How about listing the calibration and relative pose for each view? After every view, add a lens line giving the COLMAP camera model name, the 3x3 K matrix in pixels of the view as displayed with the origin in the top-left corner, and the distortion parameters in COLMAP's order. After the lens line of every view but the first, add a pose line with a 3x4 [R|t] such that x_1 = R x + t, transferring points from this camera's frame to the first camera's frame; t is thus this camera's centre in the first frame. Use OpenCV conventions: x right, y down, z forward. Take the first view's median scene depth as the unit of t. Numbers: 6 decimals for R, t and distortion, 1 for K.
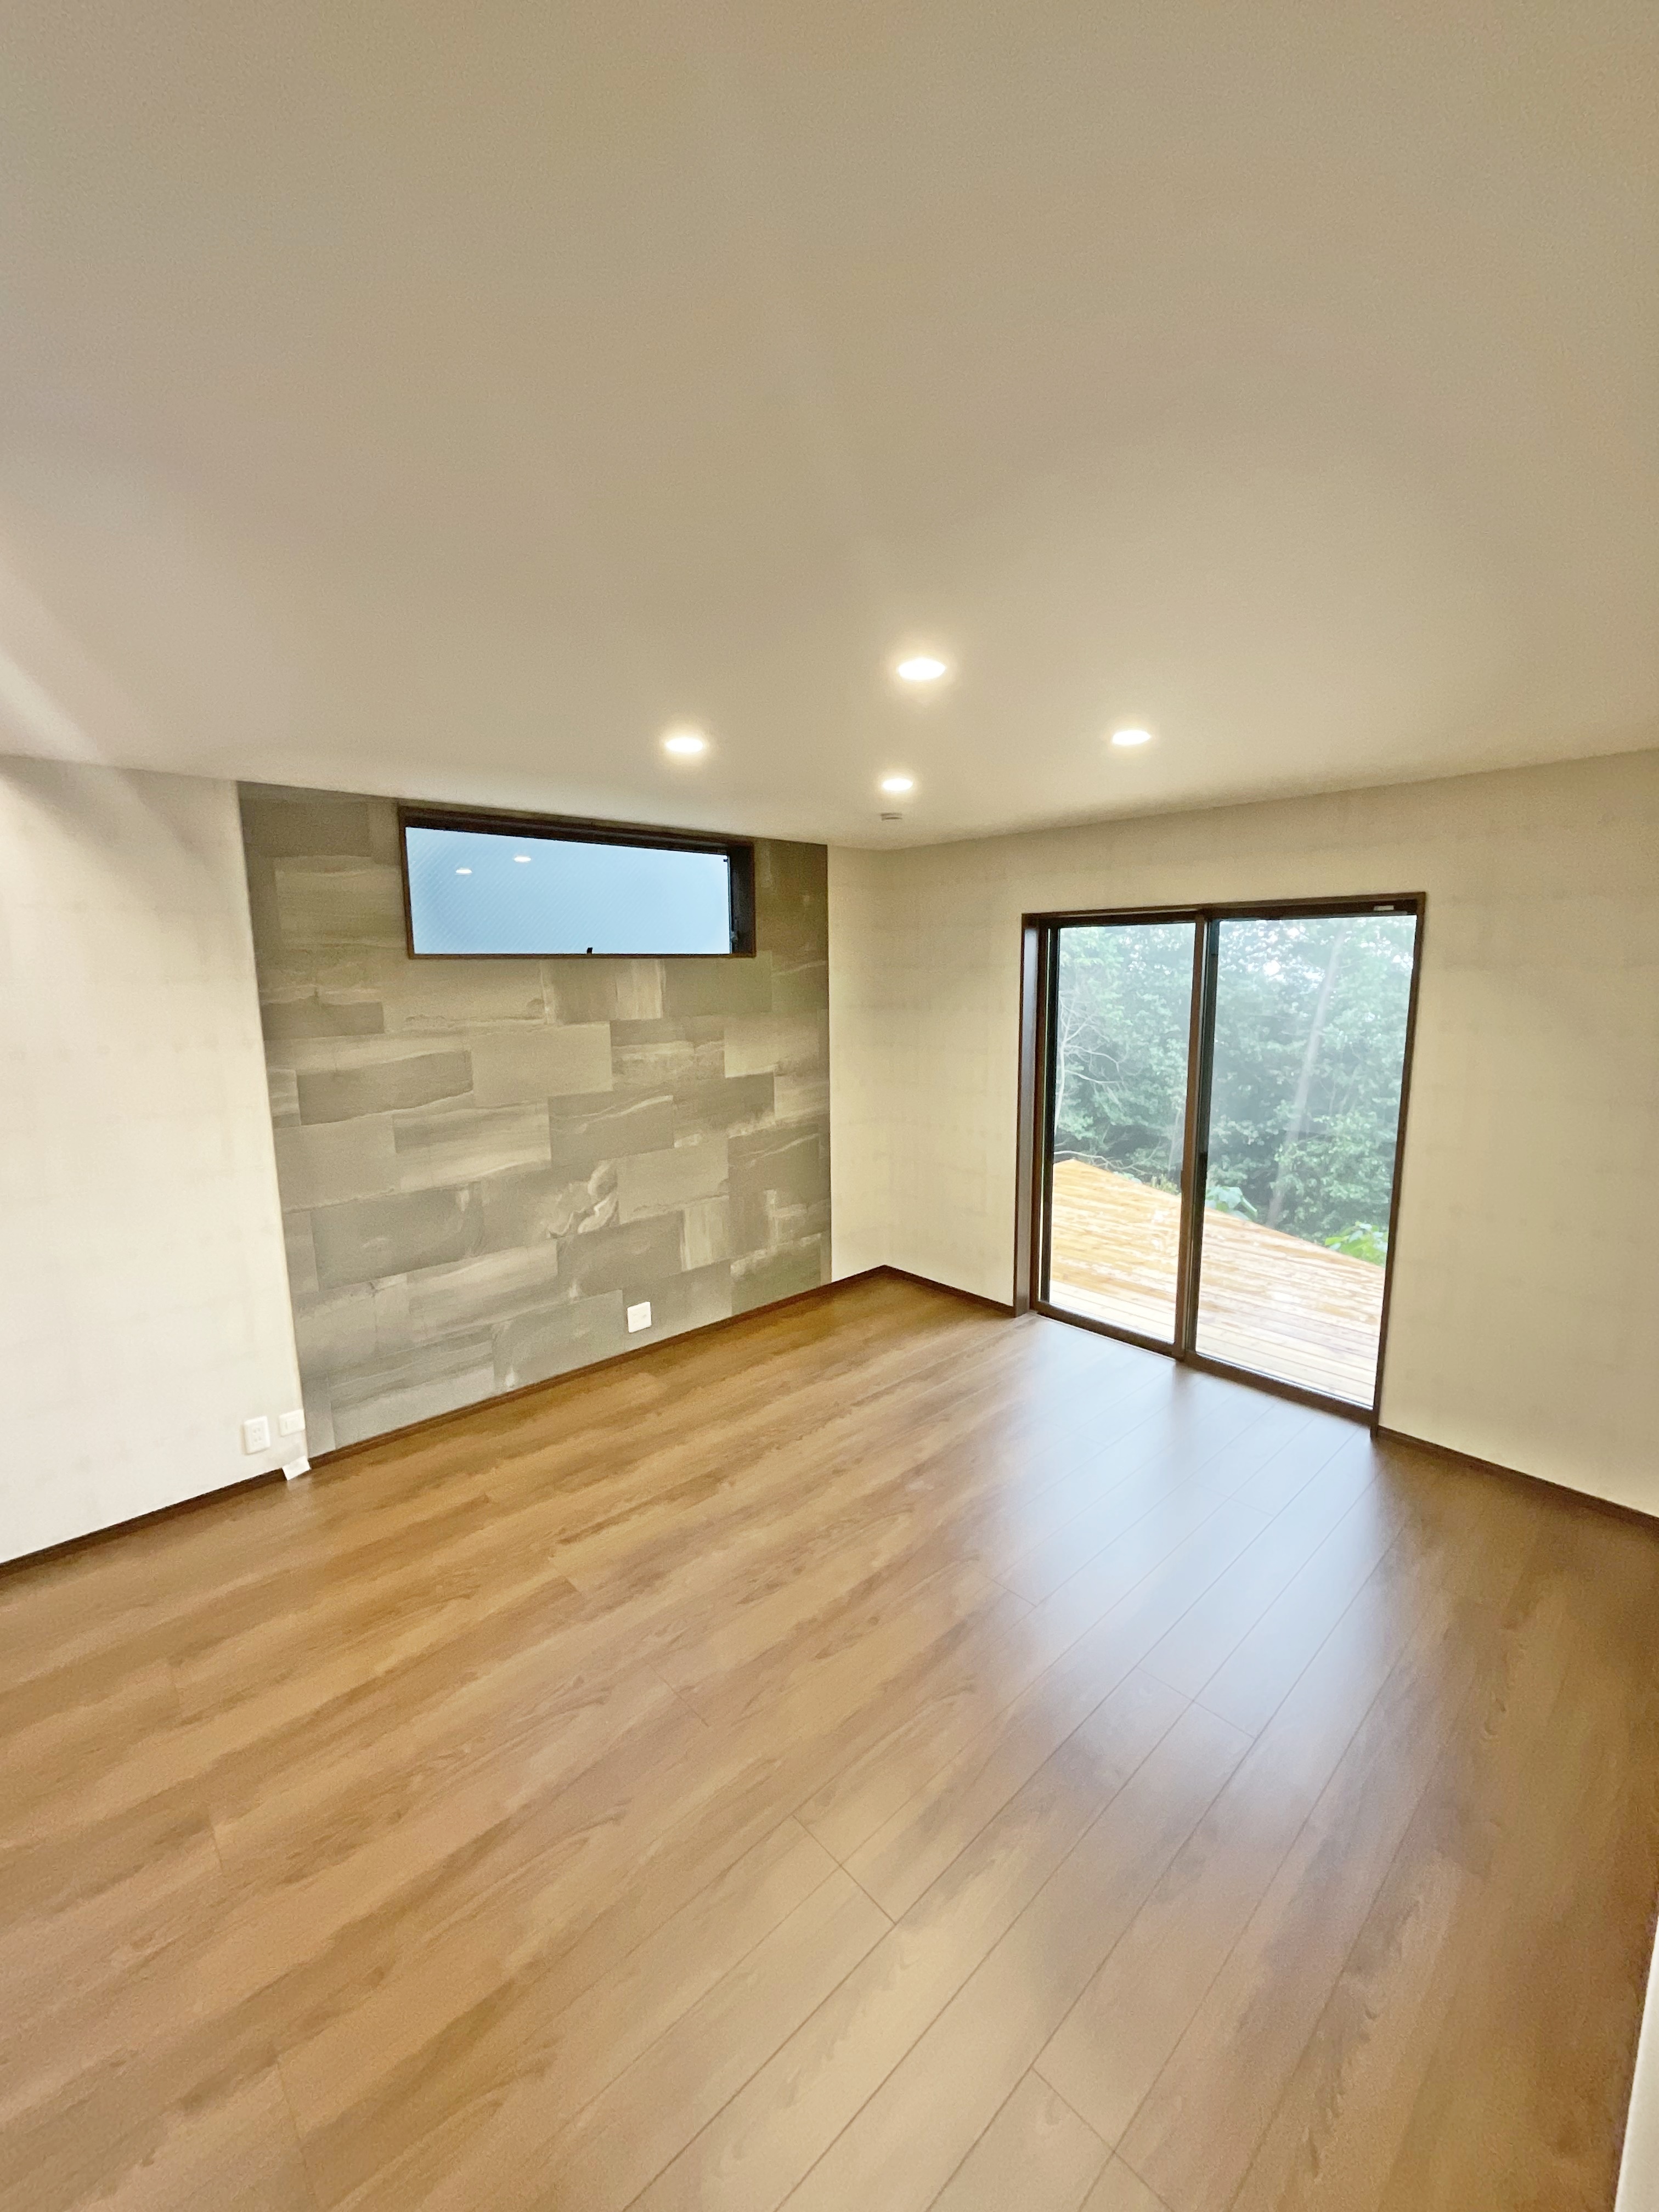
lens RADIAL K [[904.3, 0, 829.5], [0, 904.3, 1106.0], [0, 0, 1]] dist [-0.001466, 0.002688]
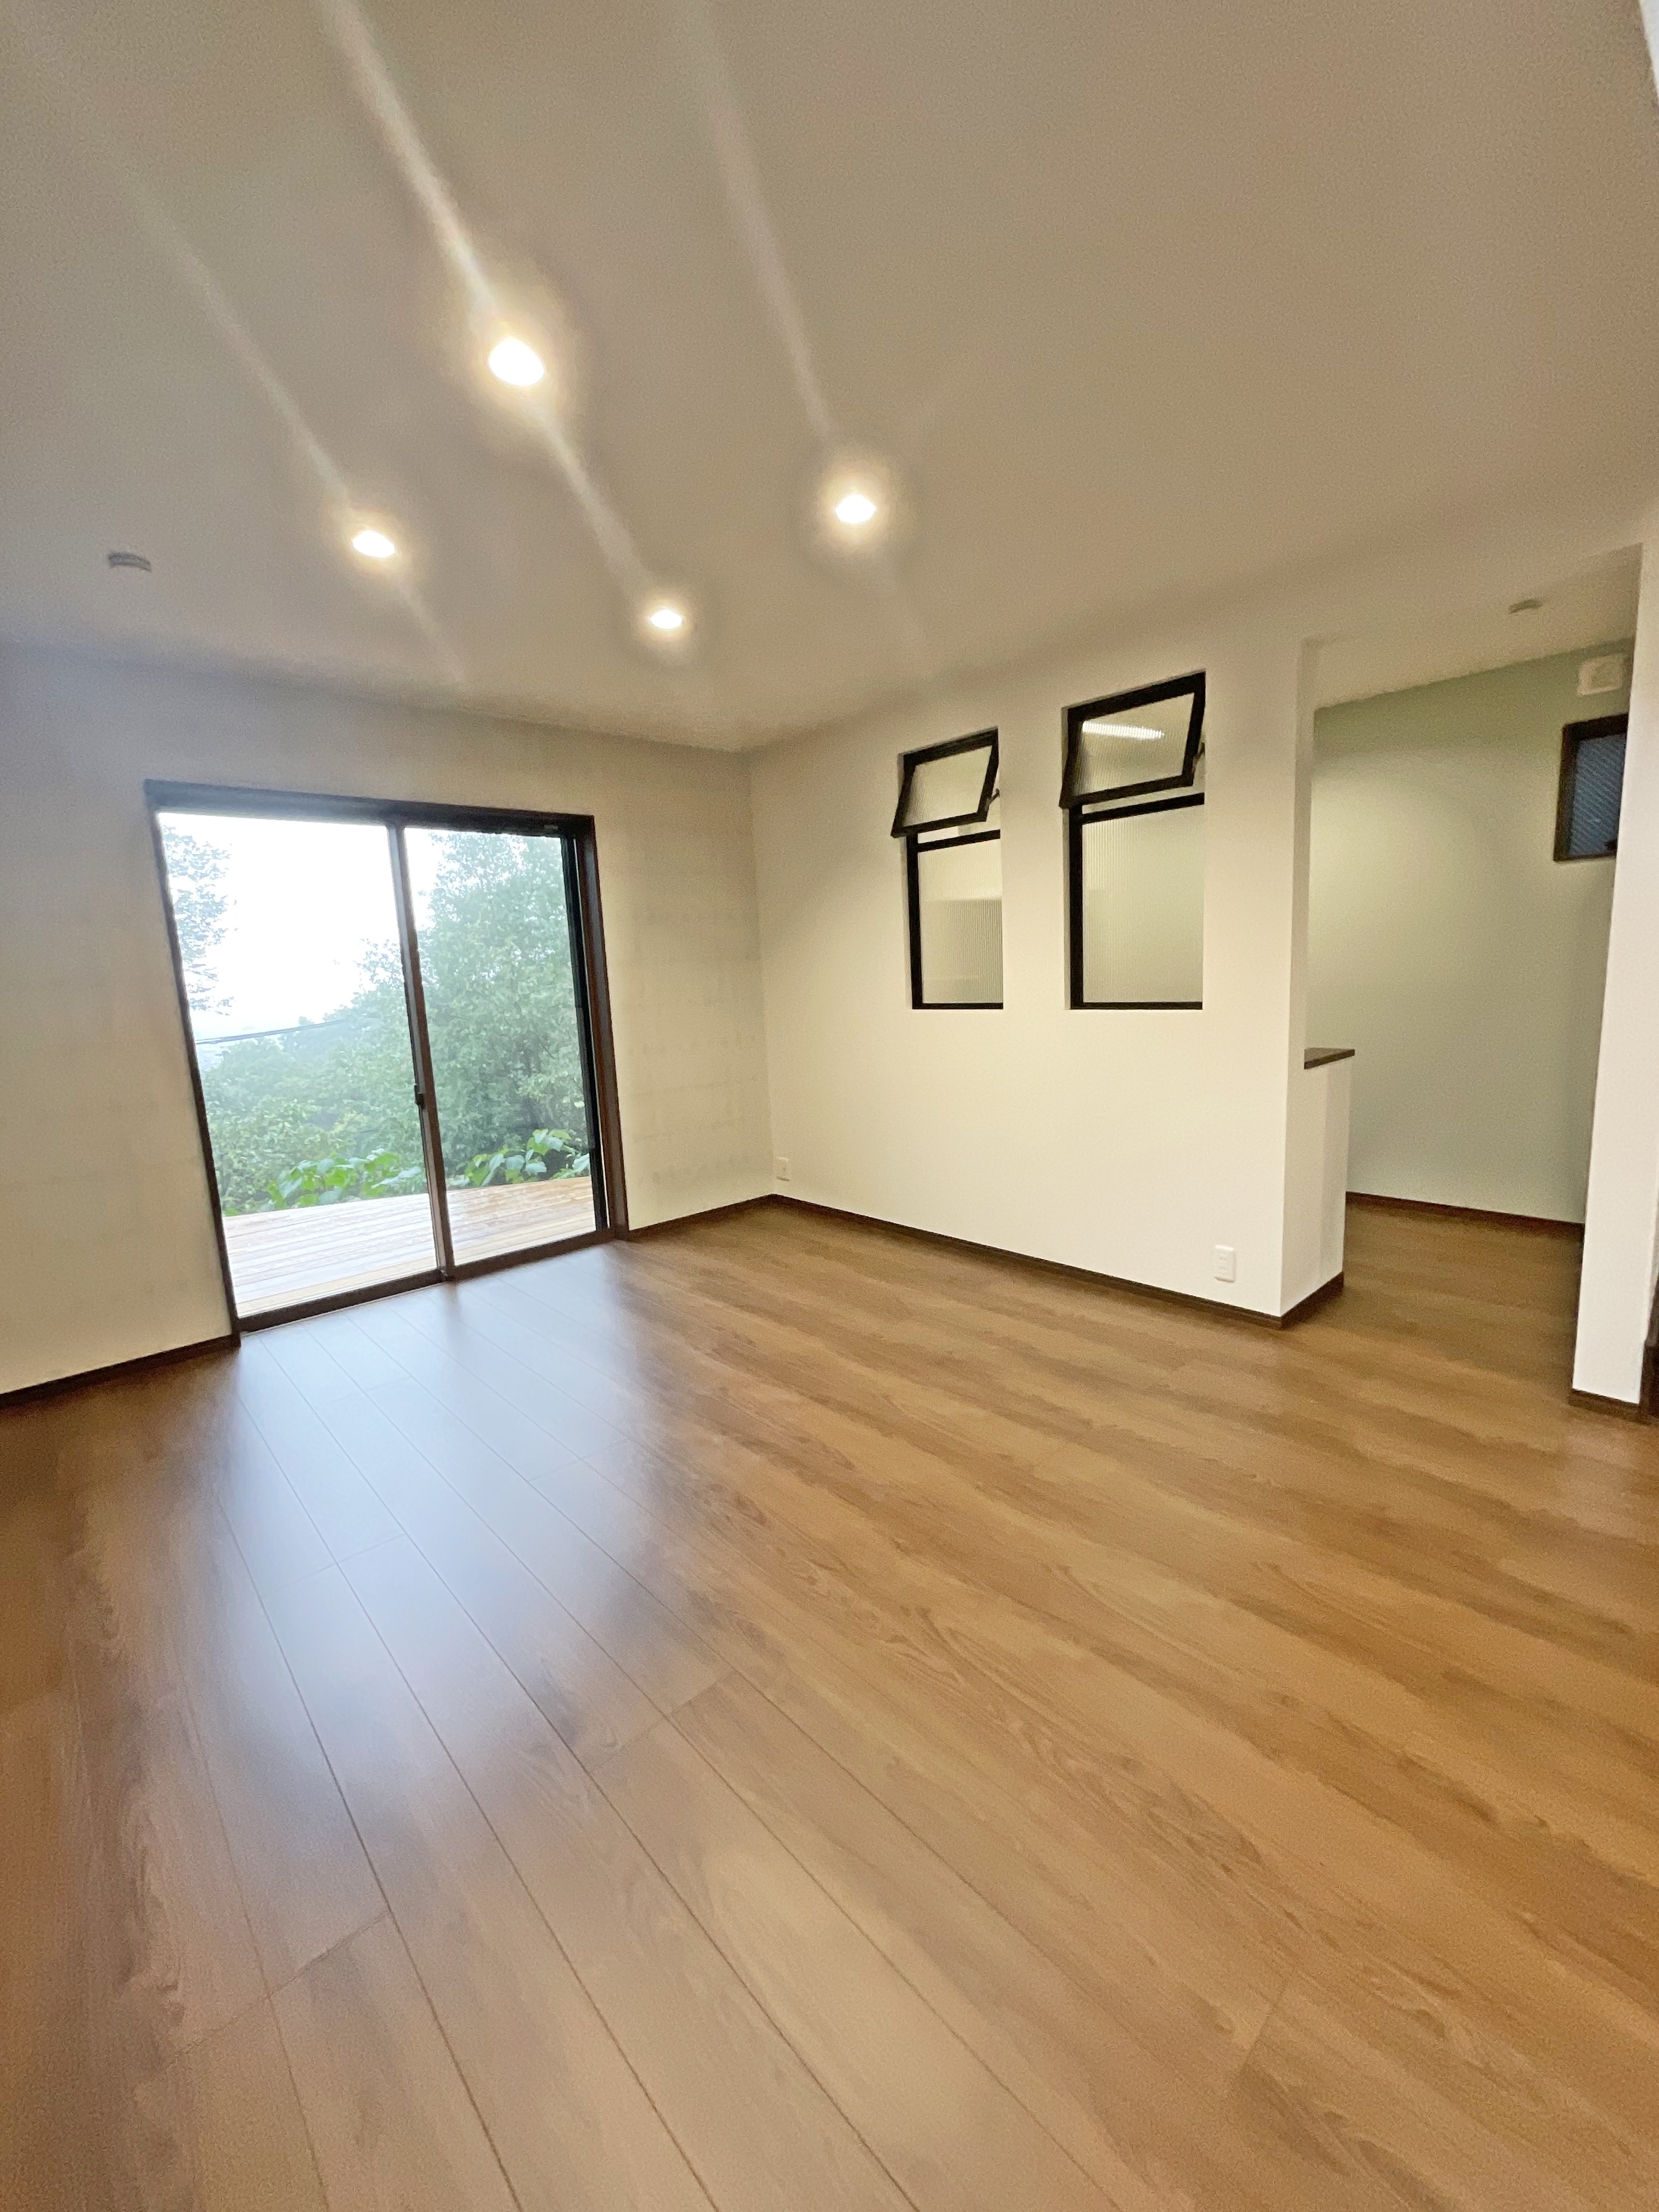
lens RADIAL K [[908.9, 0, 829.5], [0, 908.9, 1106.0], [0, 0, 1]] dist [-0.000415, 0.013940]
pose [[0.018403, -0.151177, 0.988335, -0.579458], [0.200582, 0.968965, 0.144480, 0.043367], [-0.979504, 0.195584, 0.048155, 0.551396]]
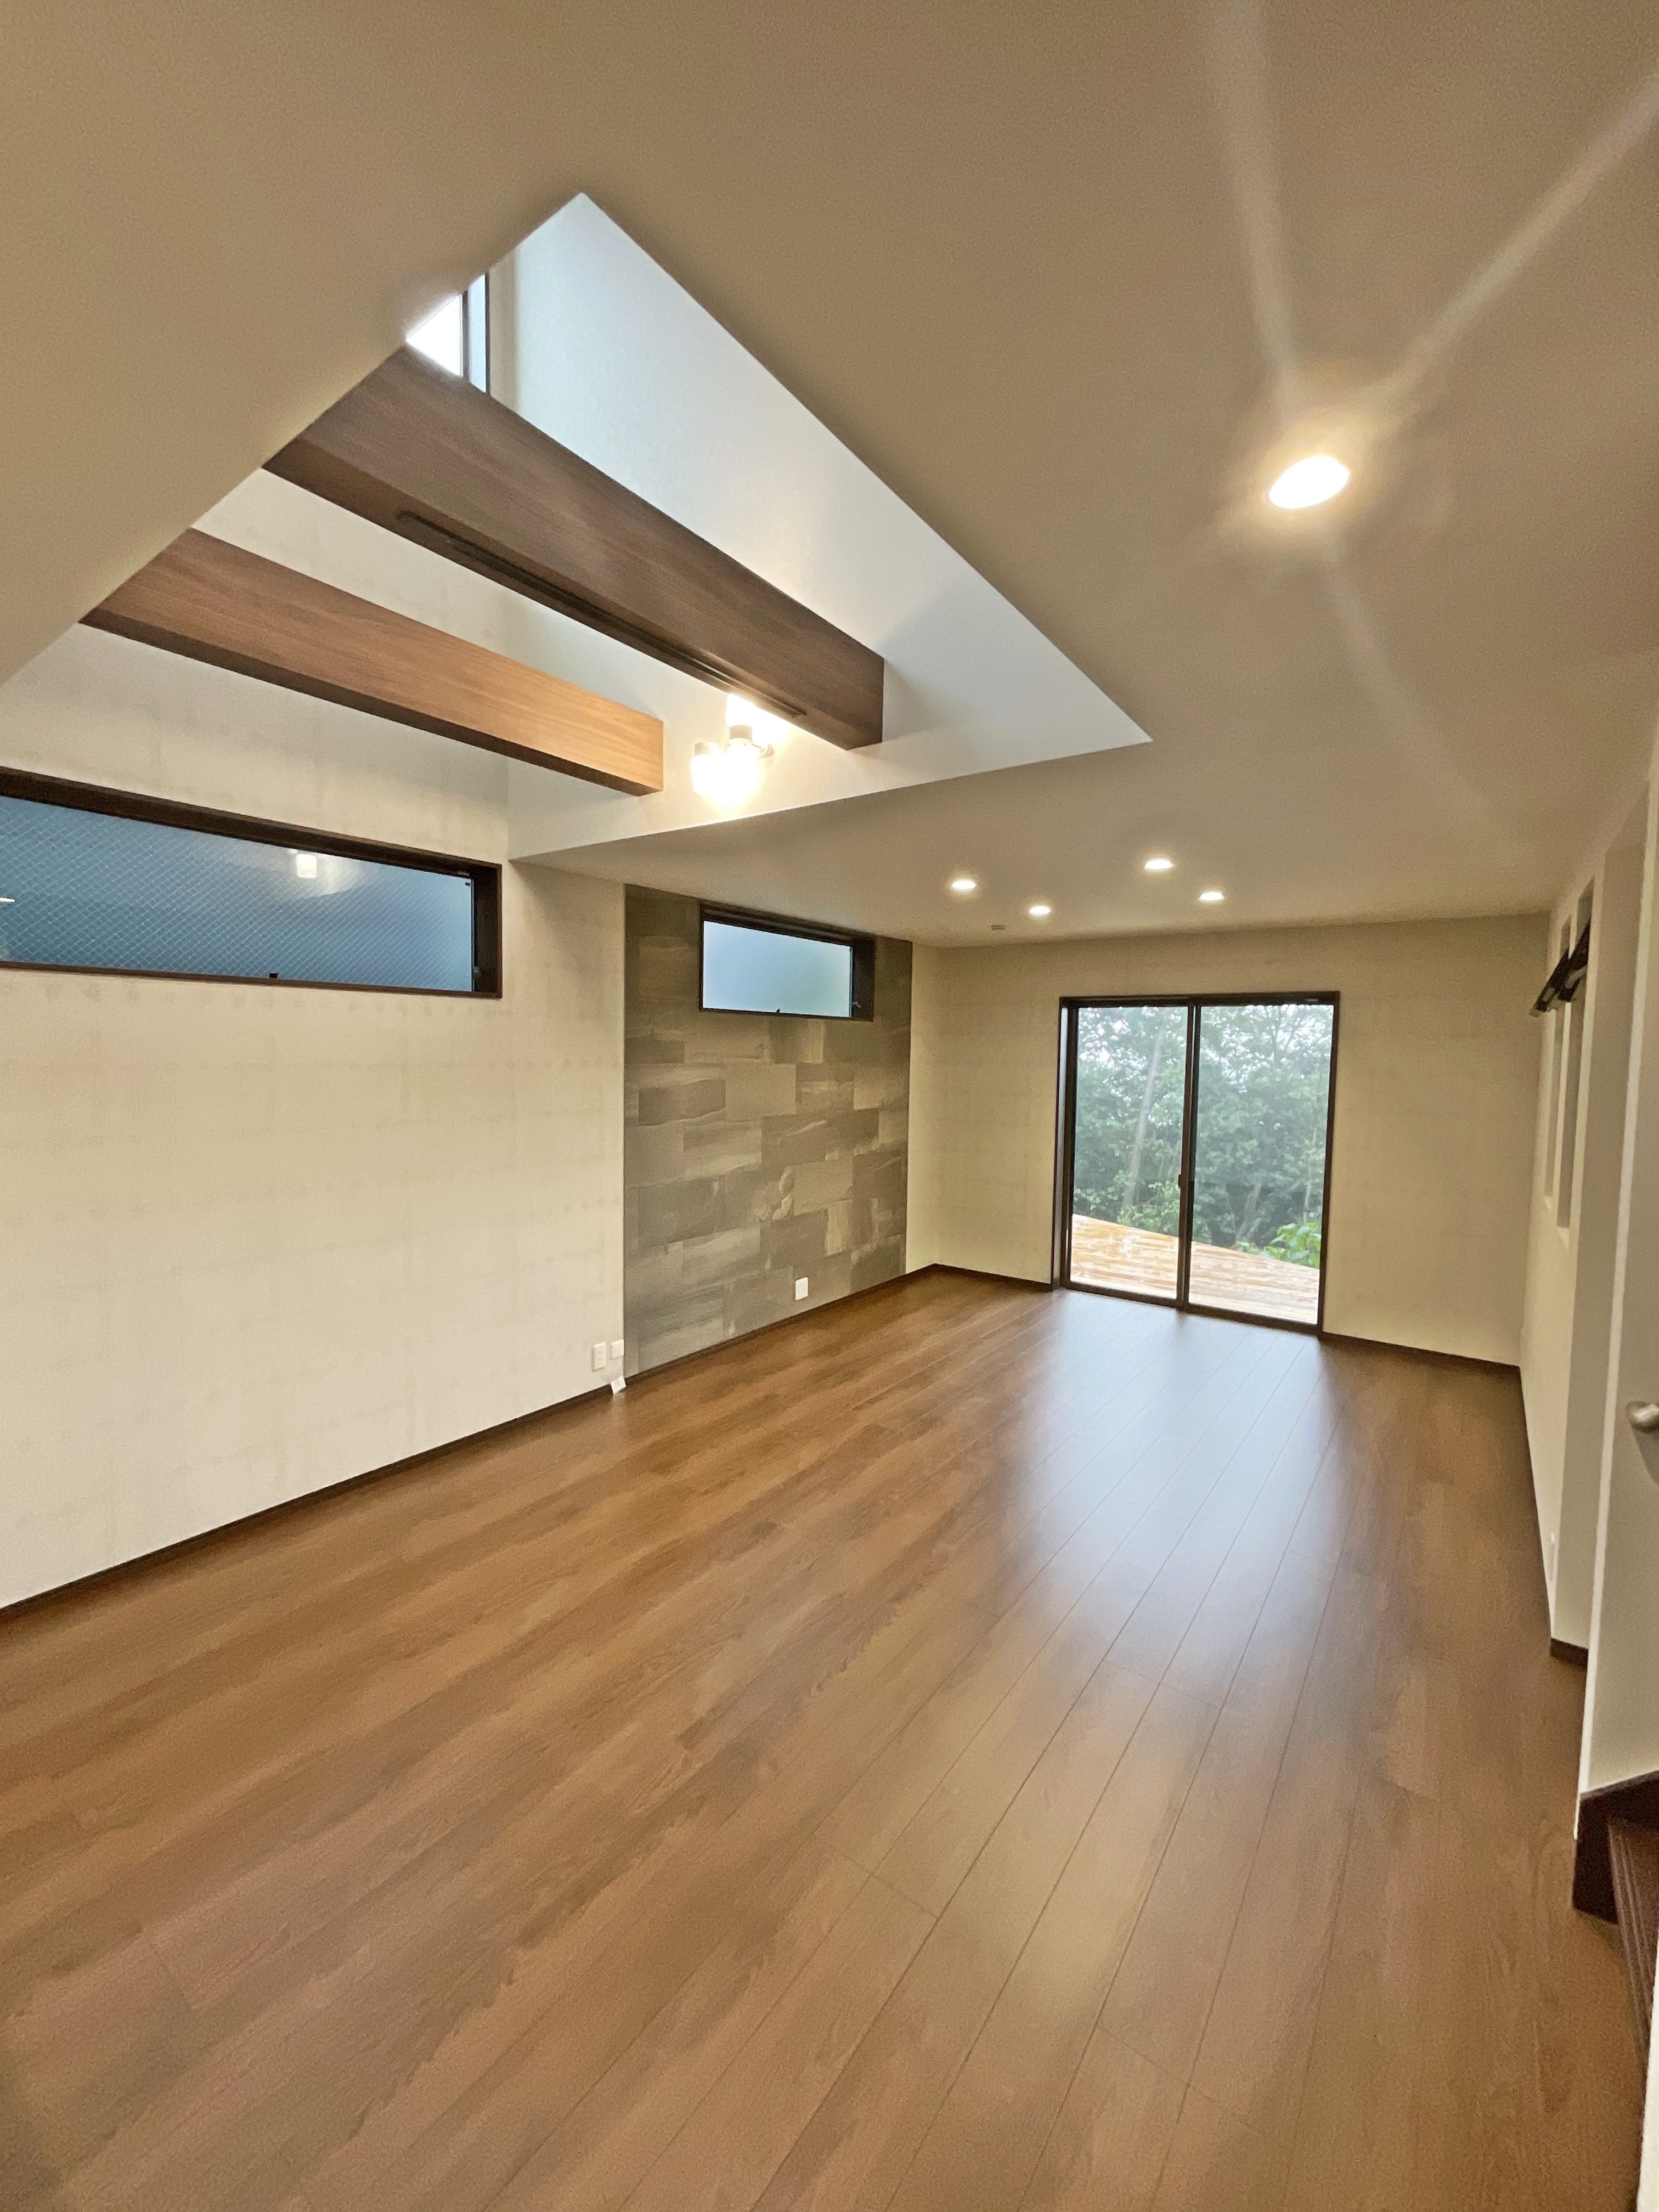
lens RADIAL K [[895.7, 0, 834.7], [0, 895.7, 1103.8], [0, 0, 1]] dist [0.000972, 0.000064]
pose [[0.981931, 0.013989, 0.188720, -0.445043], [0.003828, 0.995591, -0.093718, 0.095176], [-0.189199, 0.092747, 0.977549, -0.325837]]
